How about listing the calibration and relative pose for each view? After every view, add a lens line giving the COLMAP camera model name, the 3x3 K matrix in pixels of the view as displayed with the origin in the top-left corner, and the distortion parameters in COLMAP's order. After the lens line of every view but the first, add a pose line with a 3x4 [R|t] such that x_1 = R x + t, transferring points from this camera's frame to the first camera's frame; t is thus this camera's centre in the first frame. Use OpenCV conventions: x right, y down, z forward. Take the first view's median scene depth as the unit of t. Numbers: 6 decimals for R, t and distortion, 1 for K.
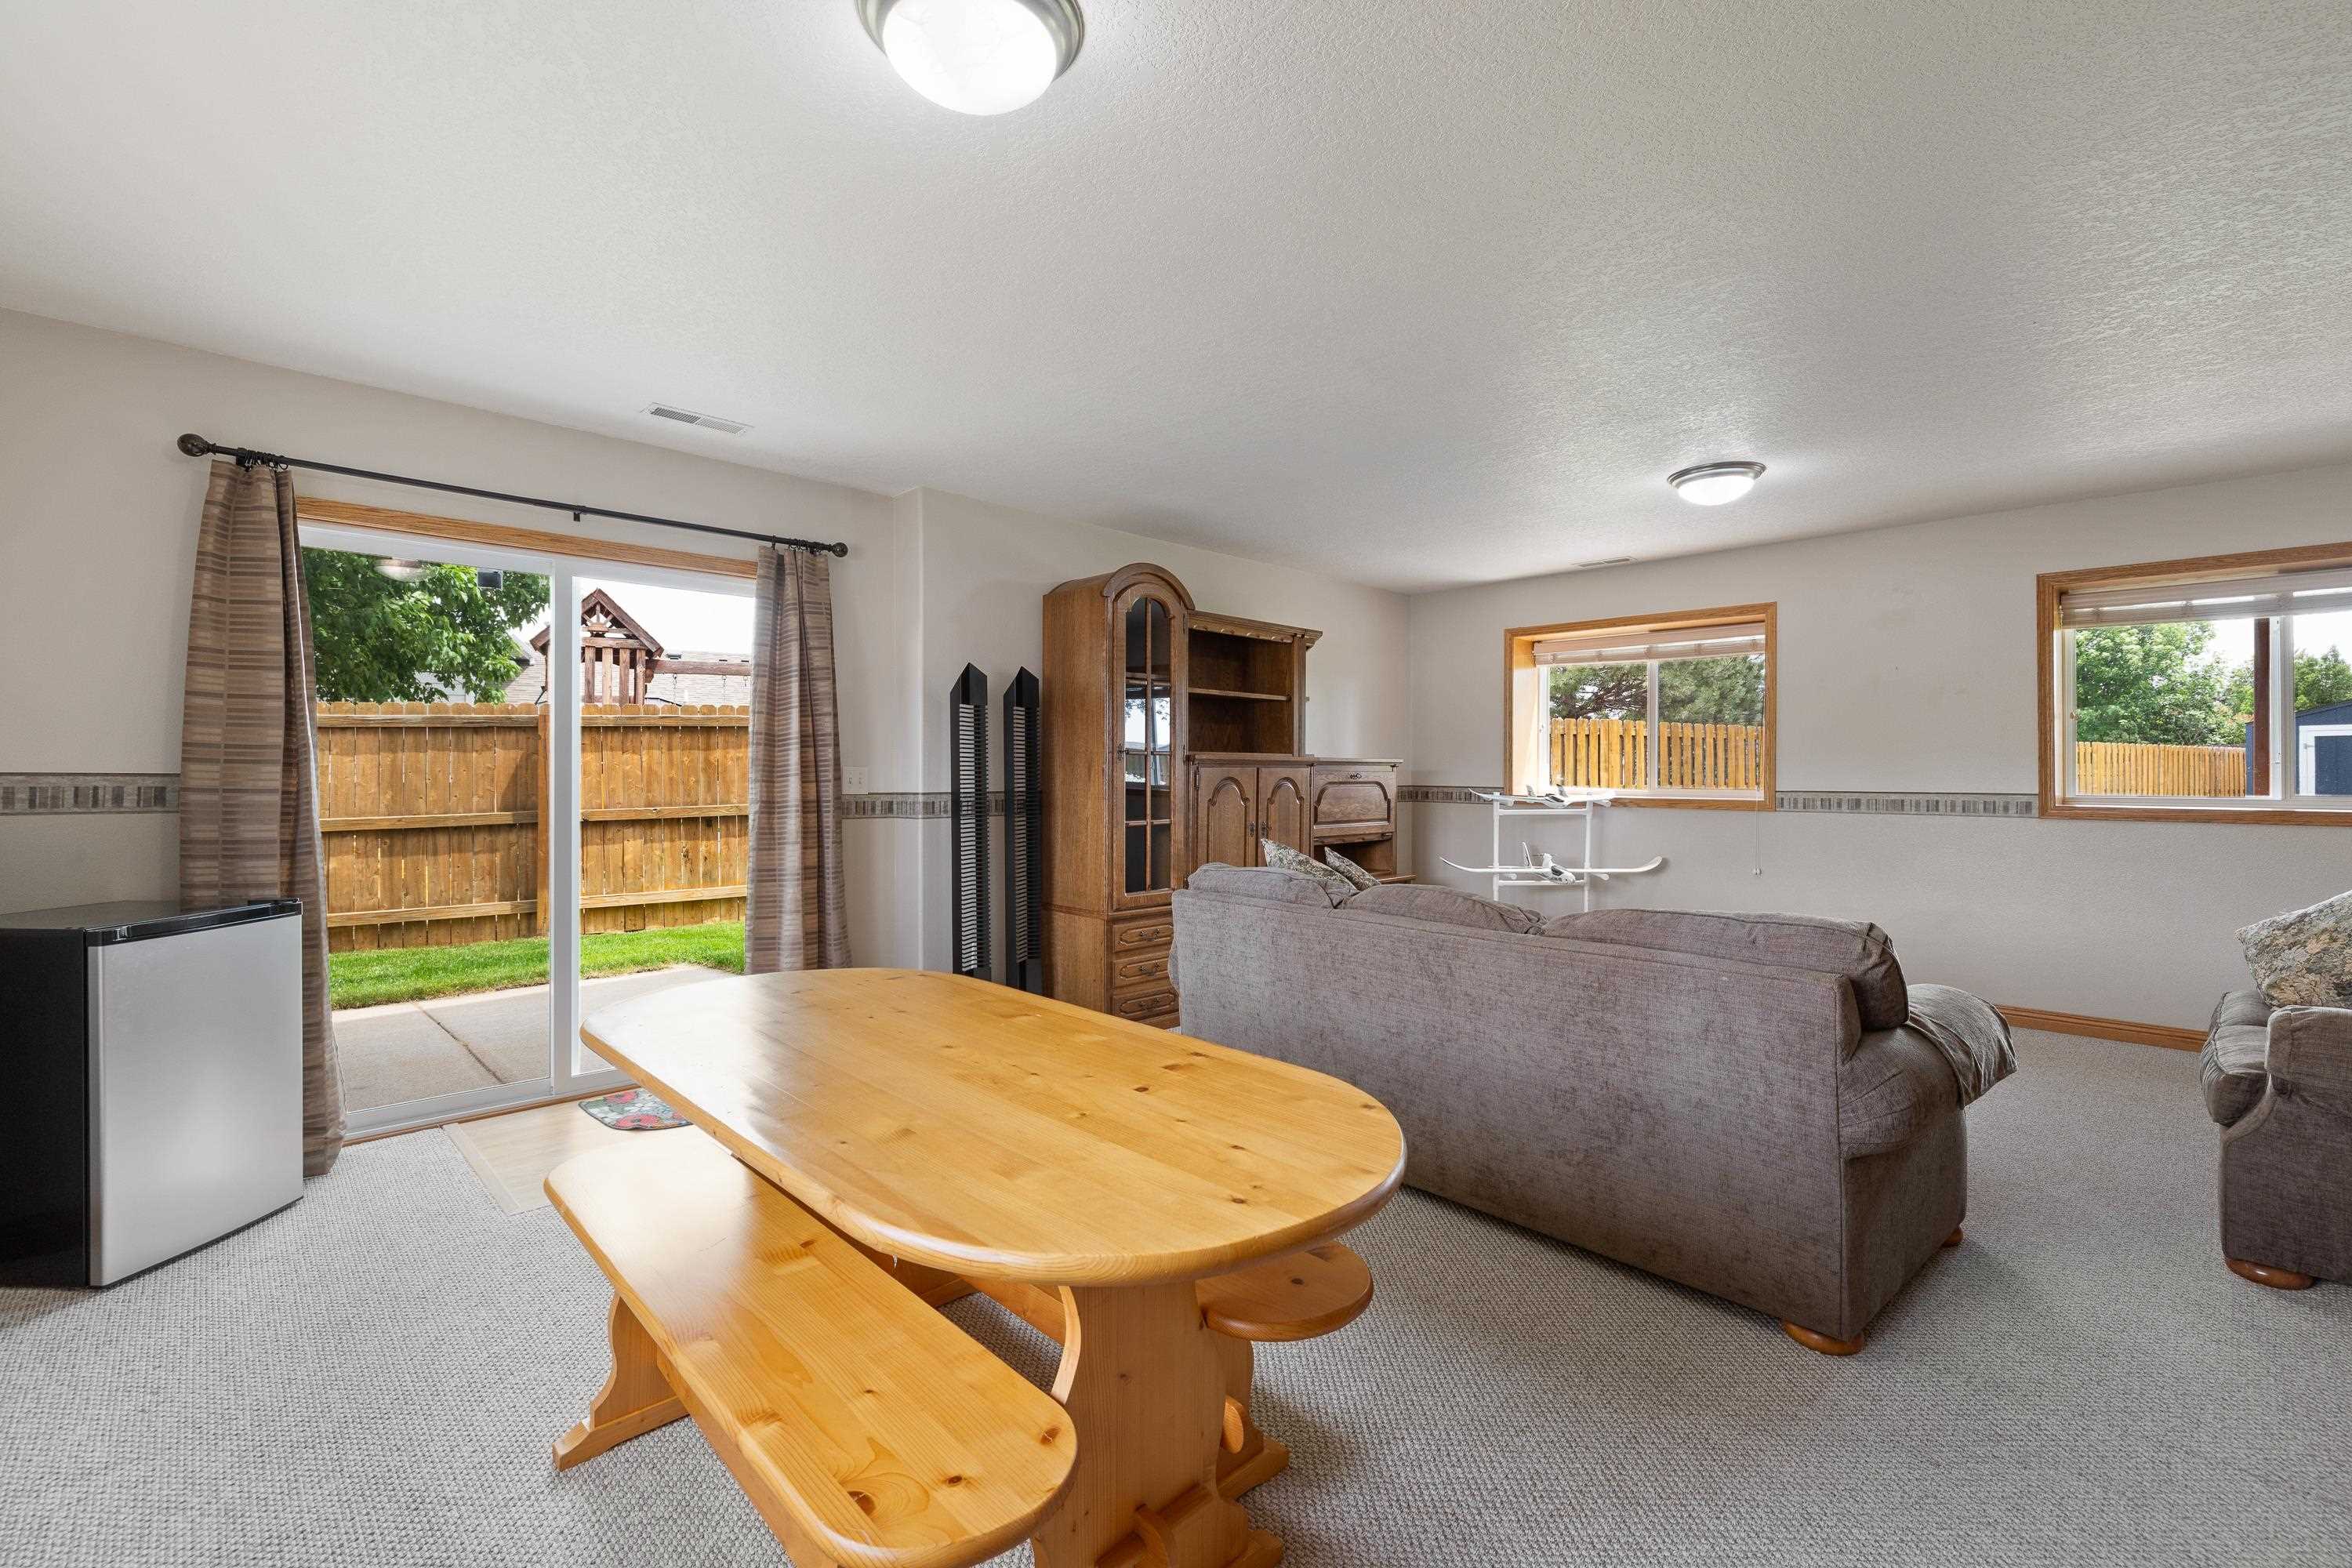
lens RADIAL K [[1018.8, 0, 1178.0], [0, 1018.8, 775.5], [0, 0, 1]] dist [0.001393, 0.000372]
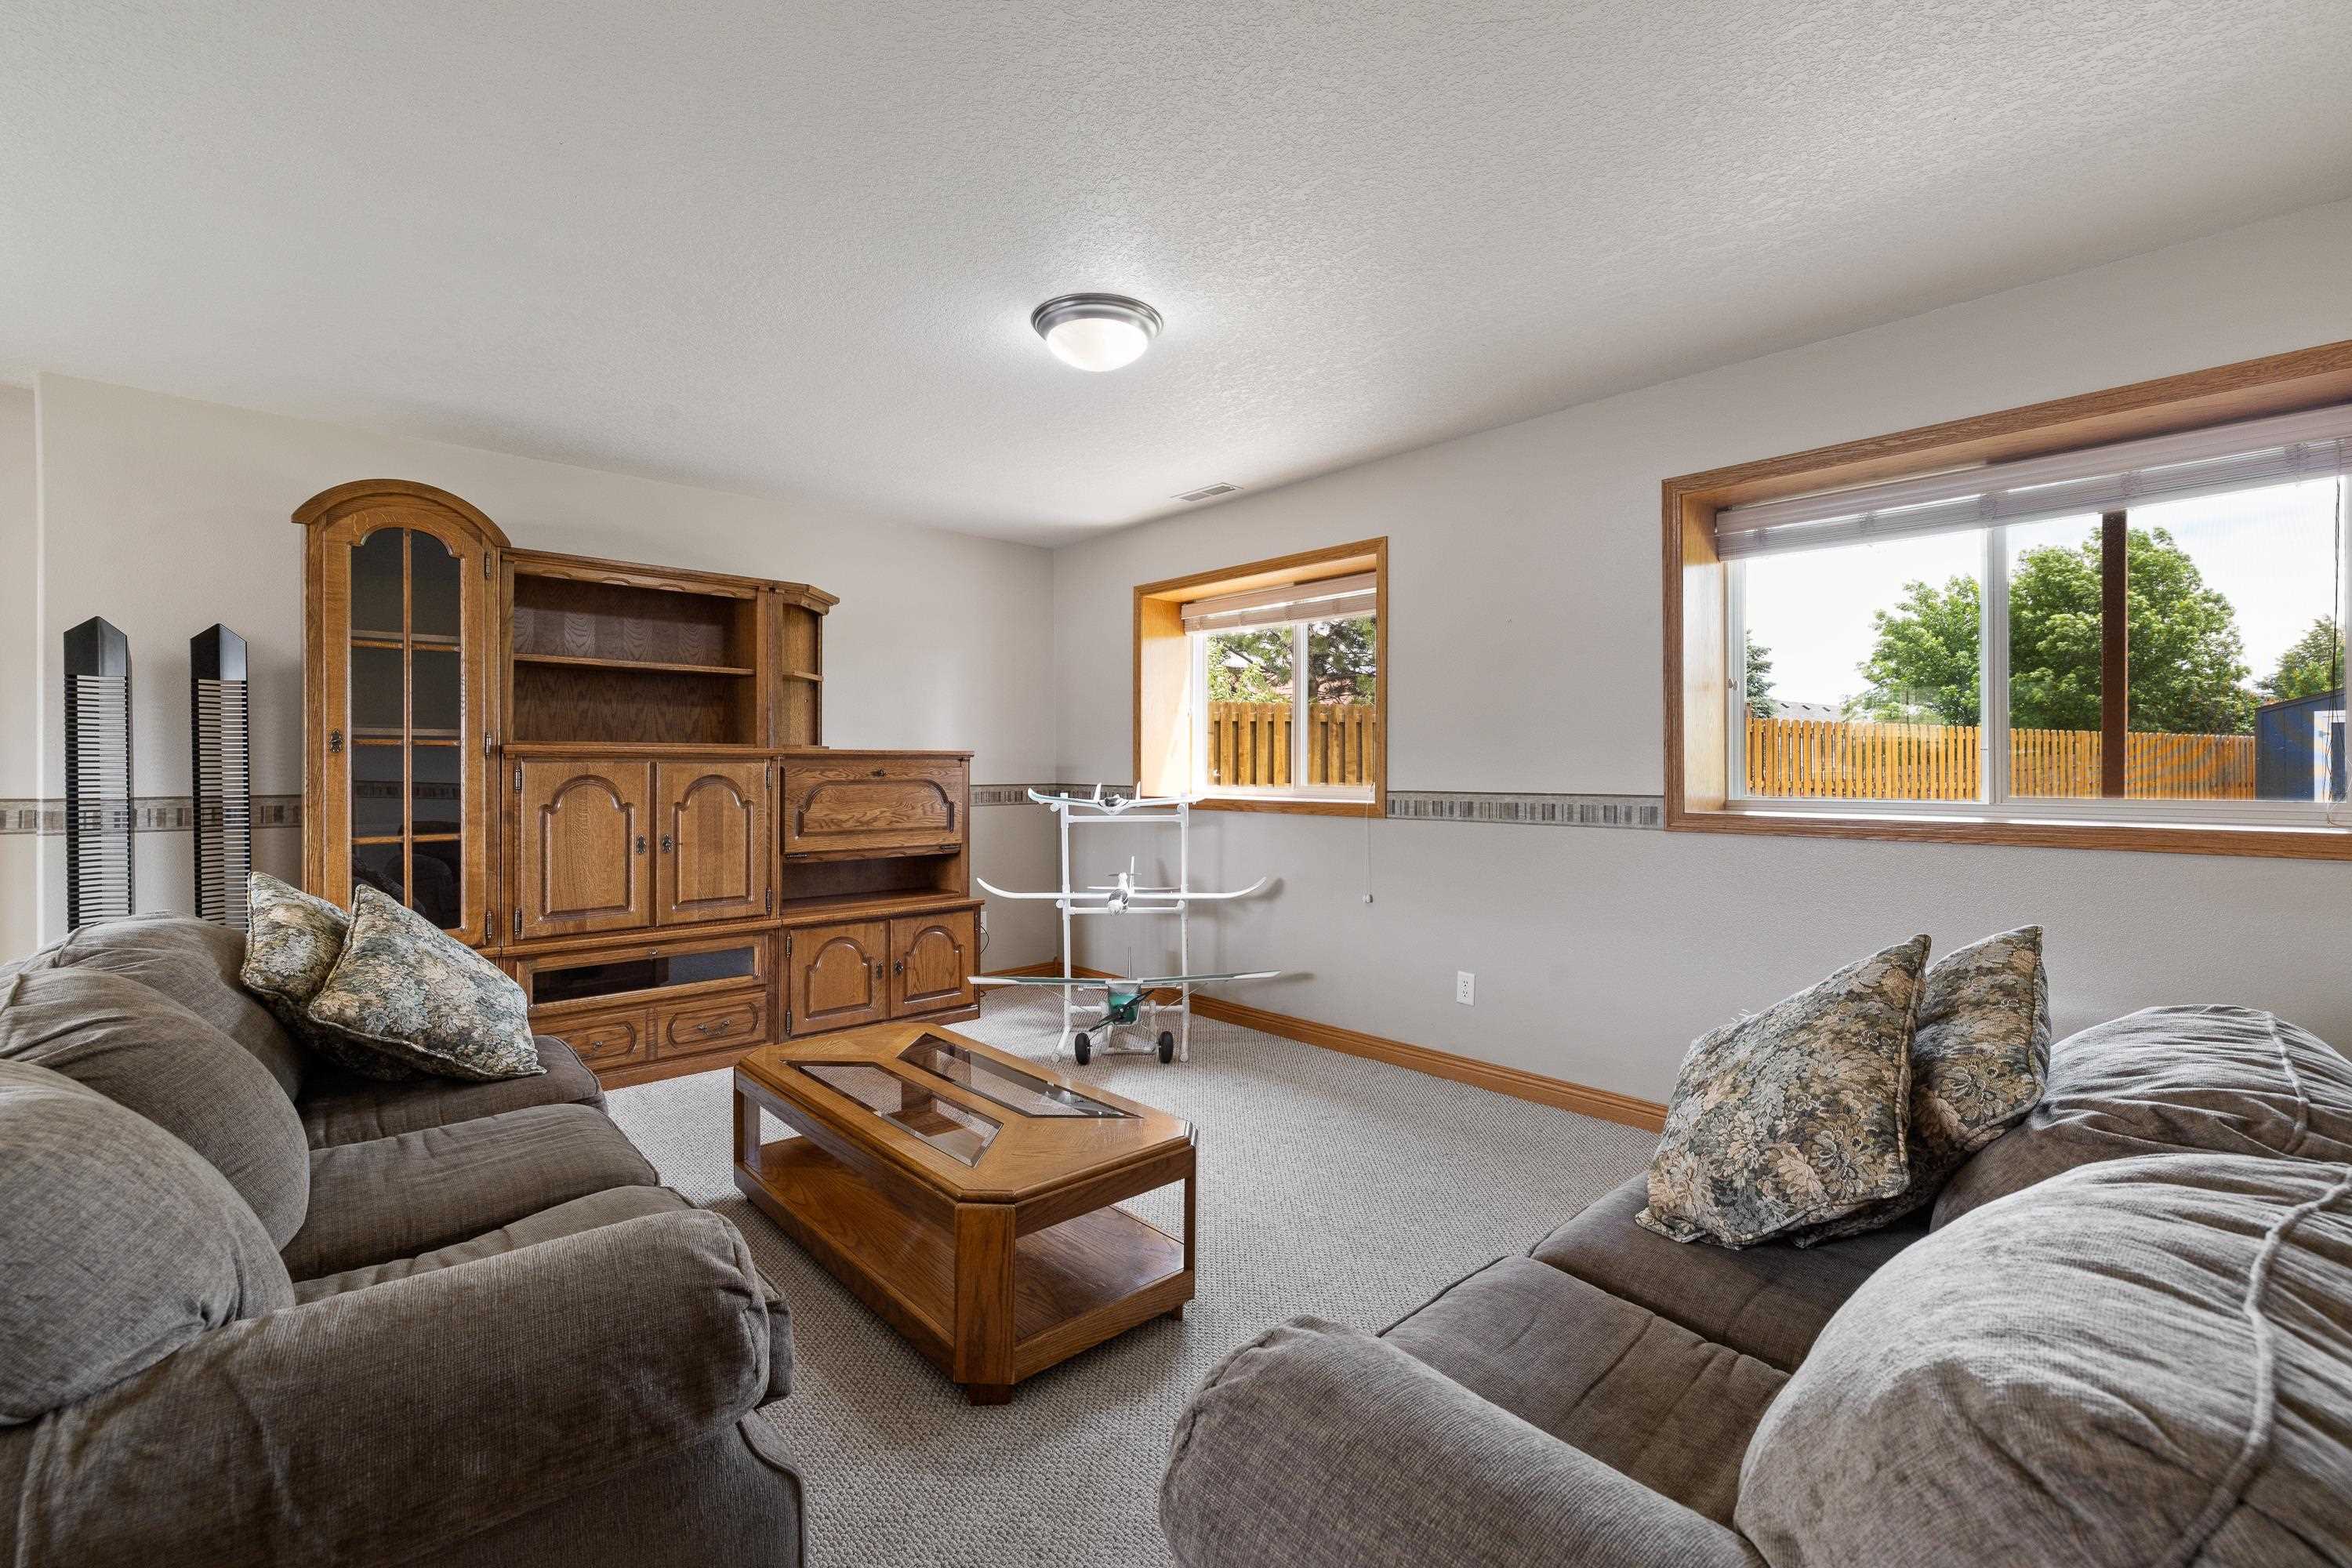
lens RADIAL K [[1018.8, 0, 1180.3], [0, 1018.8, 768.6], [0, 0, 1]] dist [0.001393, 0.000372]
pose [[0.999364, -0.003998, -0.035440, 0.486517], [0.003902, 0.999989, -0.002767, 0.000413], [0.035451, 0.002627, 0.999368, 0.268714]]
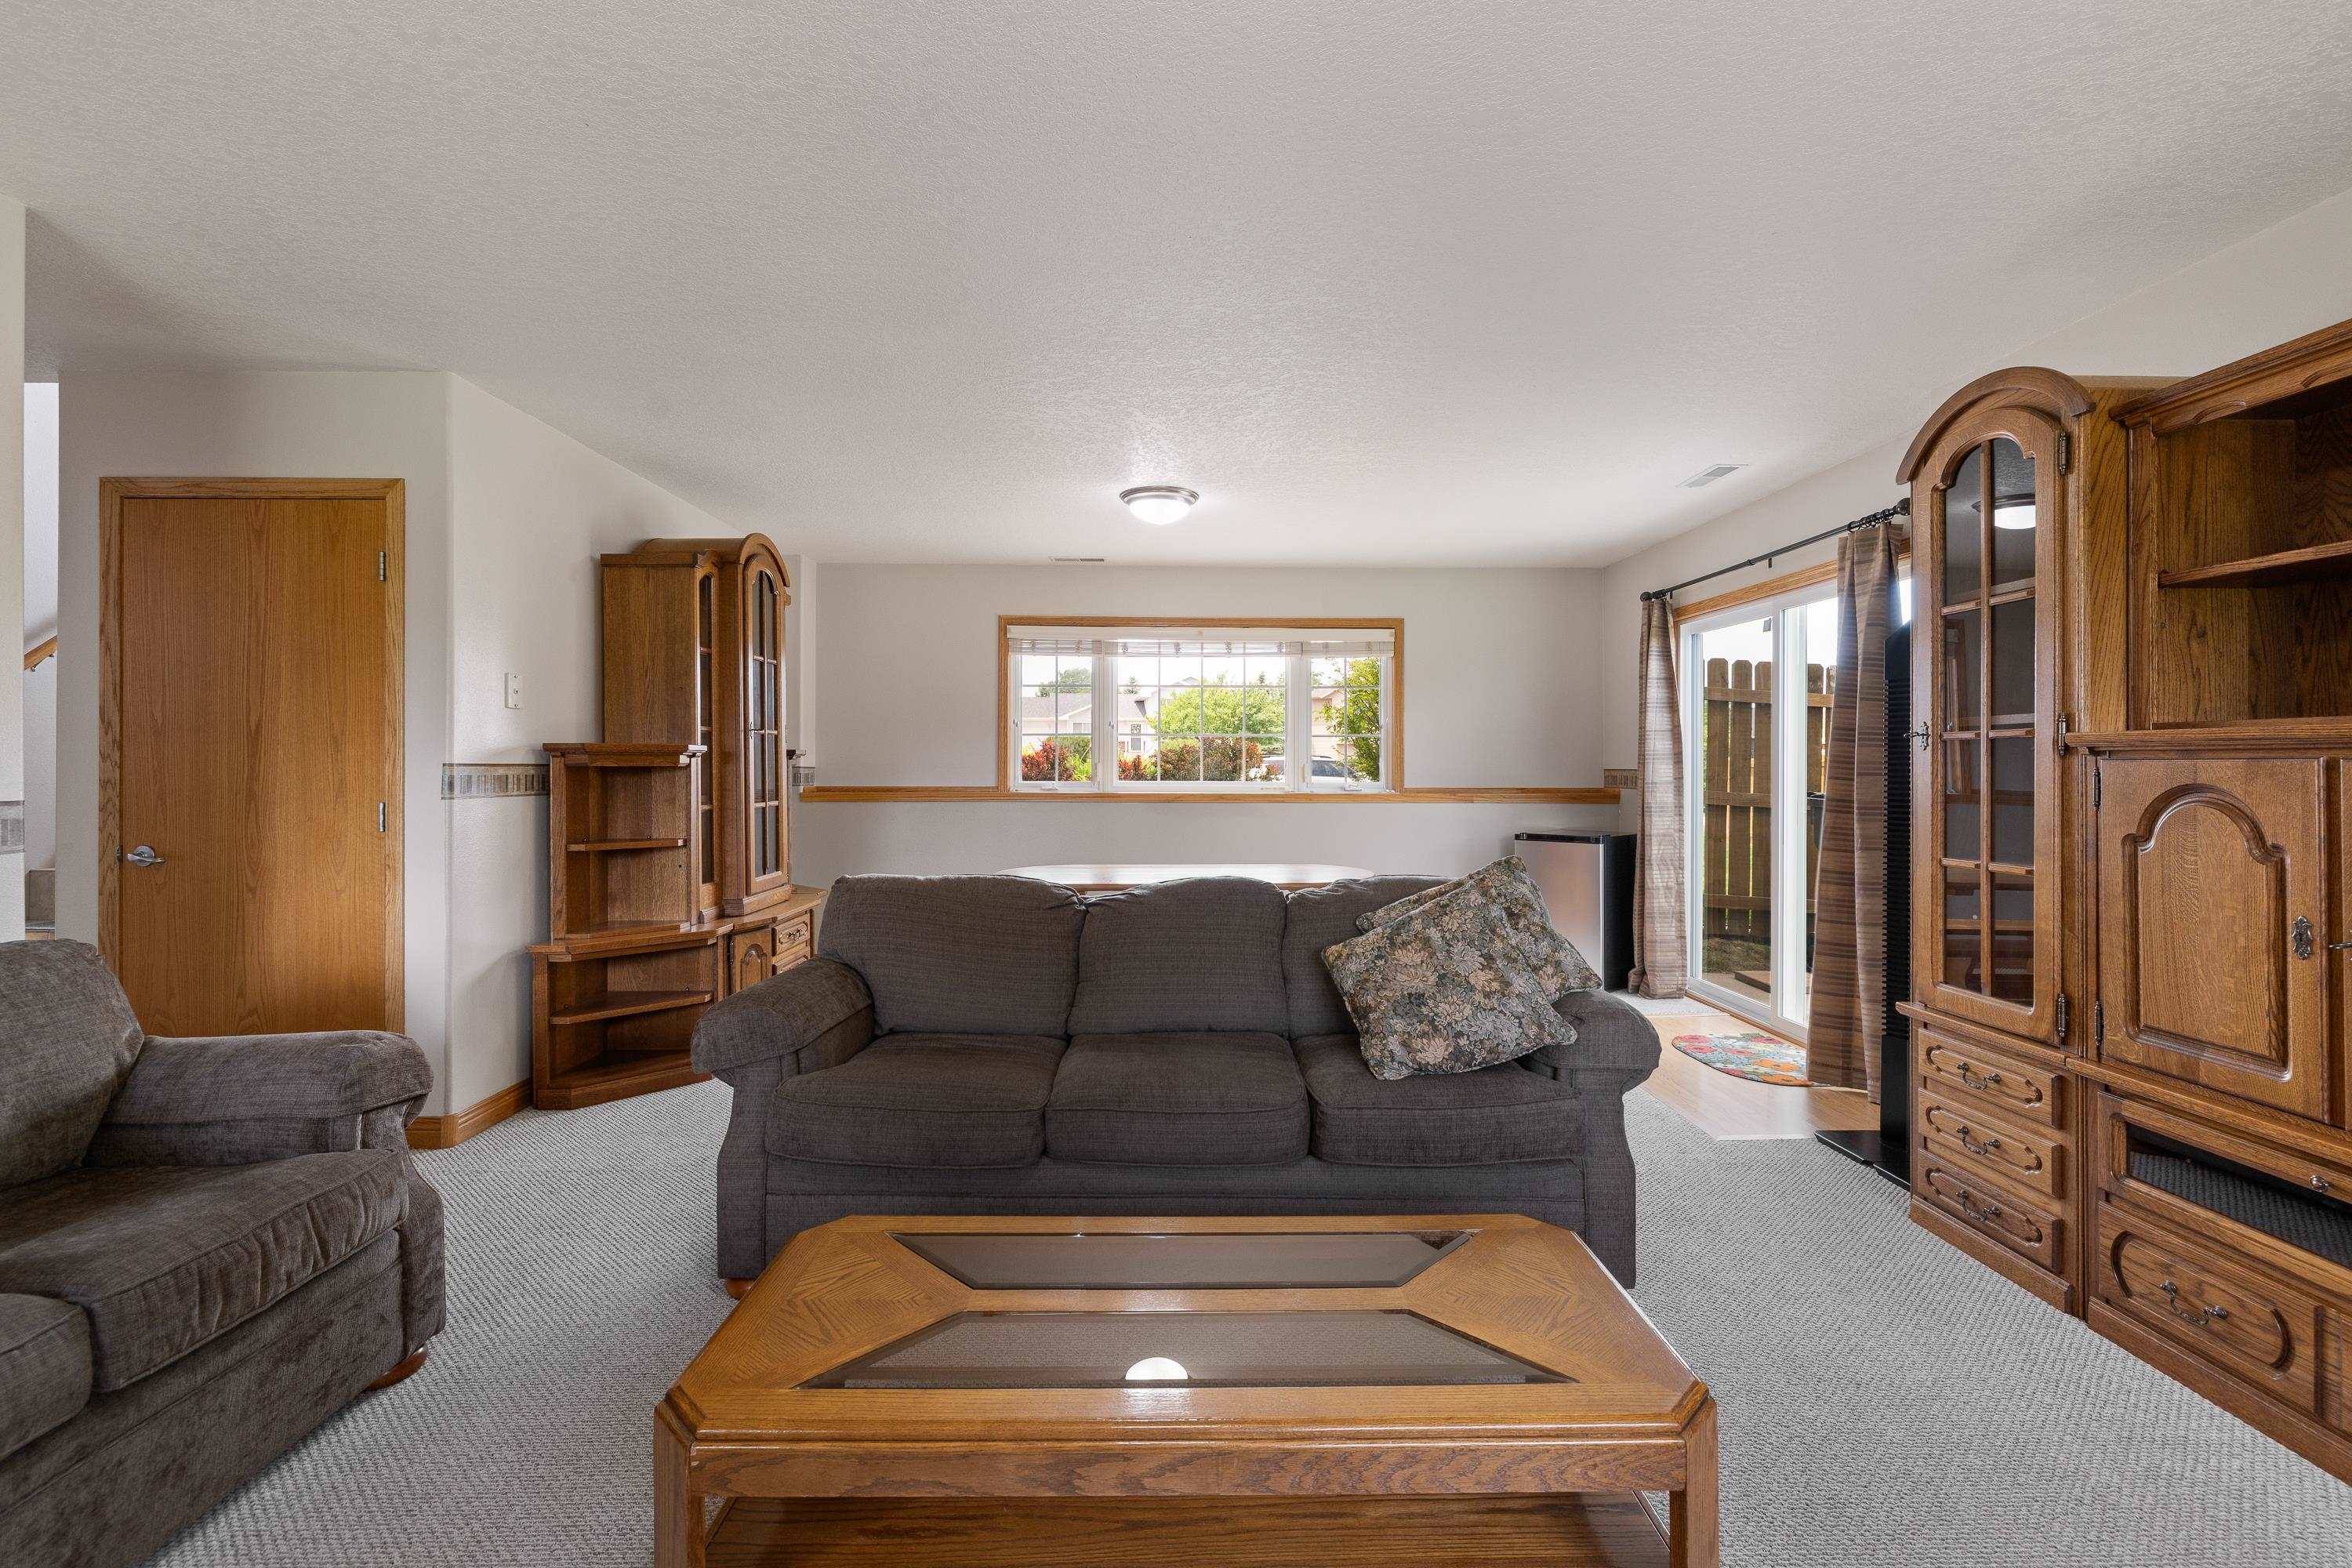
lens RADIAL K [[1018.8, 0, 1179.4], [0, 1018.8, 769.1], [0, 0, 1]] dist [0.001393, 0.000372]
pose [[-0.690764, -0.000202, -0.723080, 0.576286], [-0.008770, 0.999929, 0.008099, -0.003985], [0.723027, 0.011936, -0.690717, 0.951951]]
